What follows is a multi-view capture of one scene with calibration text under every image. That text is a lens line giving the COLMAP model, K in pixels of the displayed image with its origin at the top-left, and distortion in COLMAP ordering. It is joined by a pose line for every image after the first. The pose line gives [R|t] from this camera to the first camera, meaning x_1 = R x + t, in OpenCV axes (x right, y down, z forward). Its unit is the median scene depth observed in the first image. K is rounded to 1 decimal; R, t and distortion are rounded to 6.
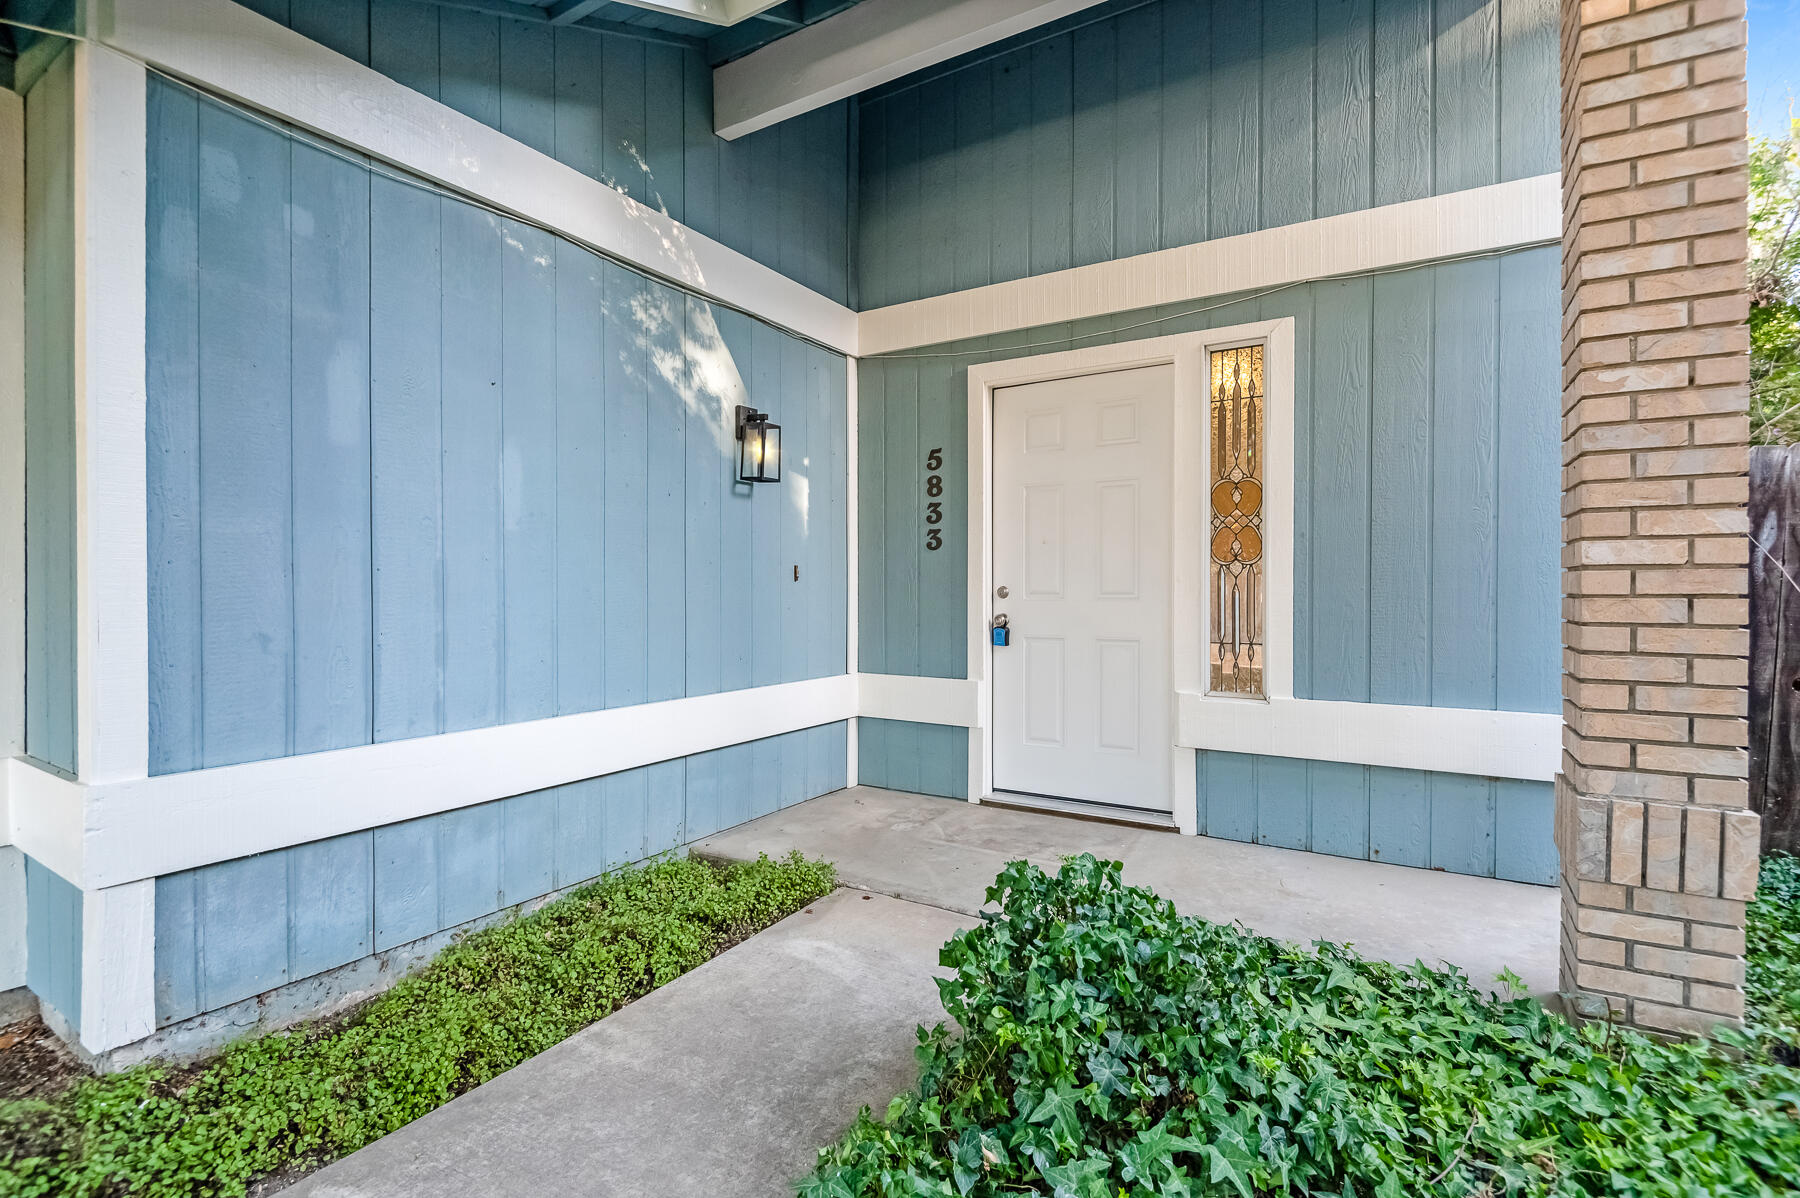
lens RADIAL K [[828.9, 0, 888.6], [0, 828.9, 601.1], [0, 0, 1]] dist [-0.011535, -0.005943]
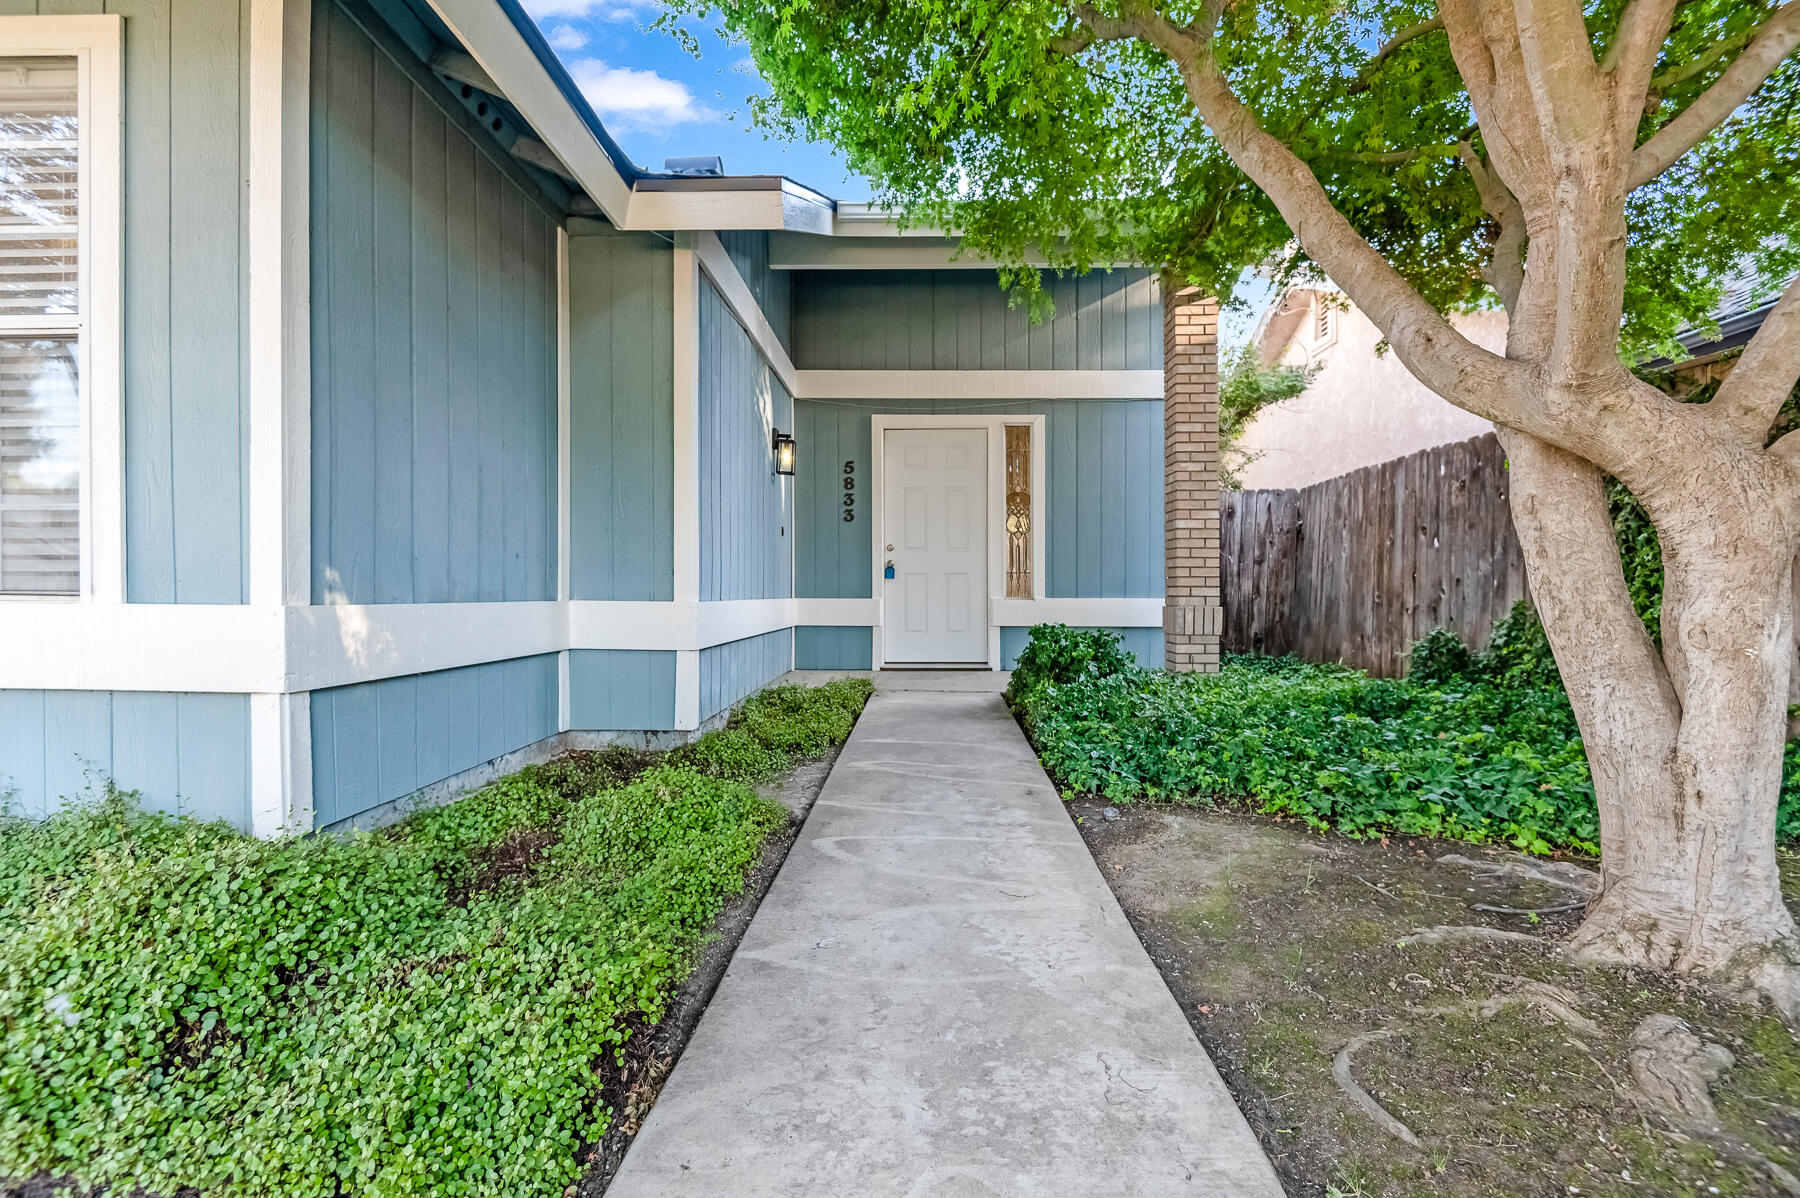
lens RADIAL K [[828.9, 0, 909.3], [0, 828.9, 602.6], [0, 0, 1]] dist [-0.011535, -0.005943]
pose [[0.858333, -0.004767, 0.513071, -0.848234], [0.005079, 0.999987, 0.000795, 0.121518], [-0.513068, 0.001923, 0.858346, -0.598004]]
